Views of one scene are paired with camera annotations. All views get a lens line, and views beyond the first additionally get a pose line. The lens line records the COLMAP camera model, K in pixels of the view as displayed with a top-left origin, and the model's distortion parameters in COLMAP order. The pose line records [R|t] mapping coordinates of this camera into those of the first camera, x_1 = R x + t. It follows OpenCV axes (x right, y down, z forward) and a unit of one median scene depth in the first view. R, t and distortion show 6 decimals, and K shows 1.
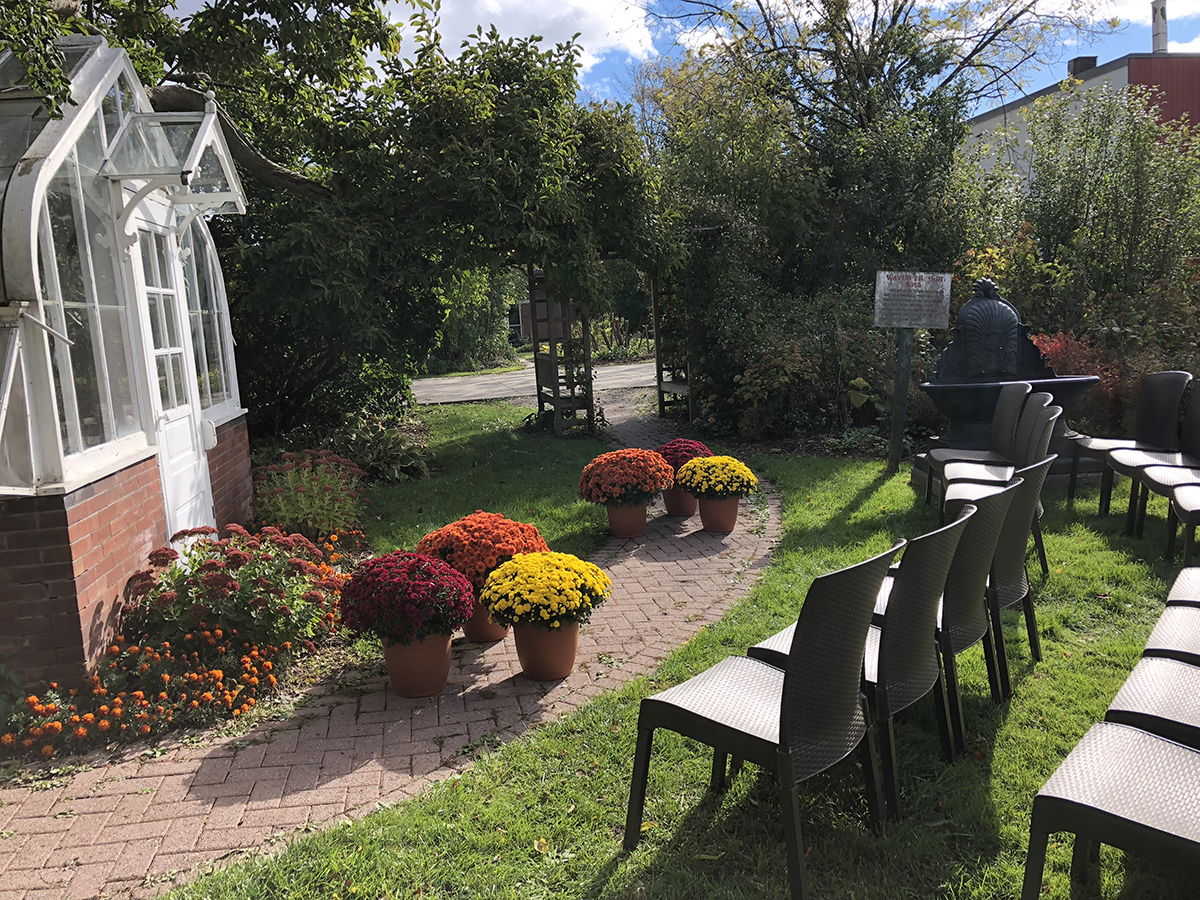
lens RADIAL K [[951.6, 0, 600.0], [0, 951.6, 450.0], [0, 0, 1]] dist [0.027616, -0.038089]
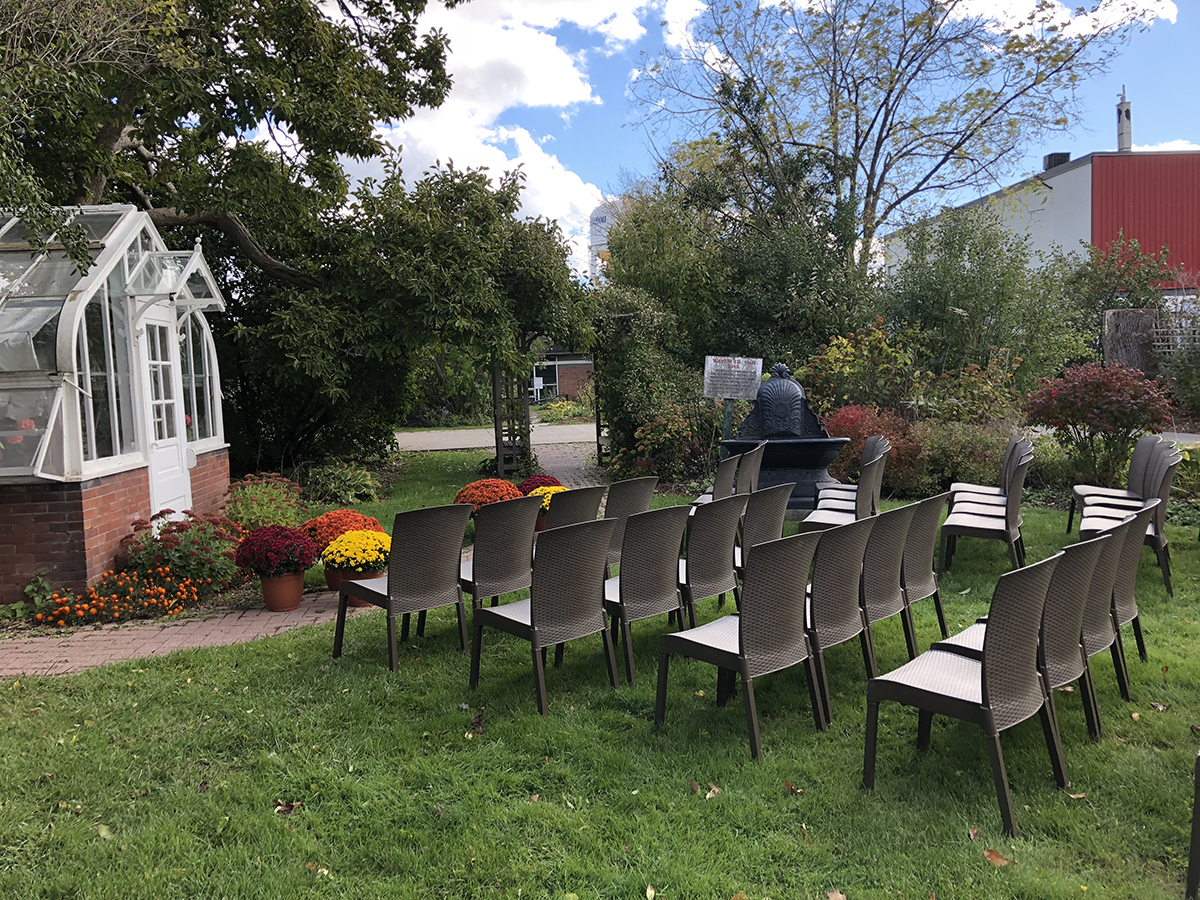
lens RADIAL K [[951.6, 0, 600.0], [0, 951.6, 450.0], [0, 0, 1]] dist [0.027616, -0.038089]
pose [[0.997639, 0.029108, -0.062206, 0.349547], [-0.032879, 0.997627, -0.060485, 0.043976], [0.060298, 0.062387, 0.996229, -0.489179]]
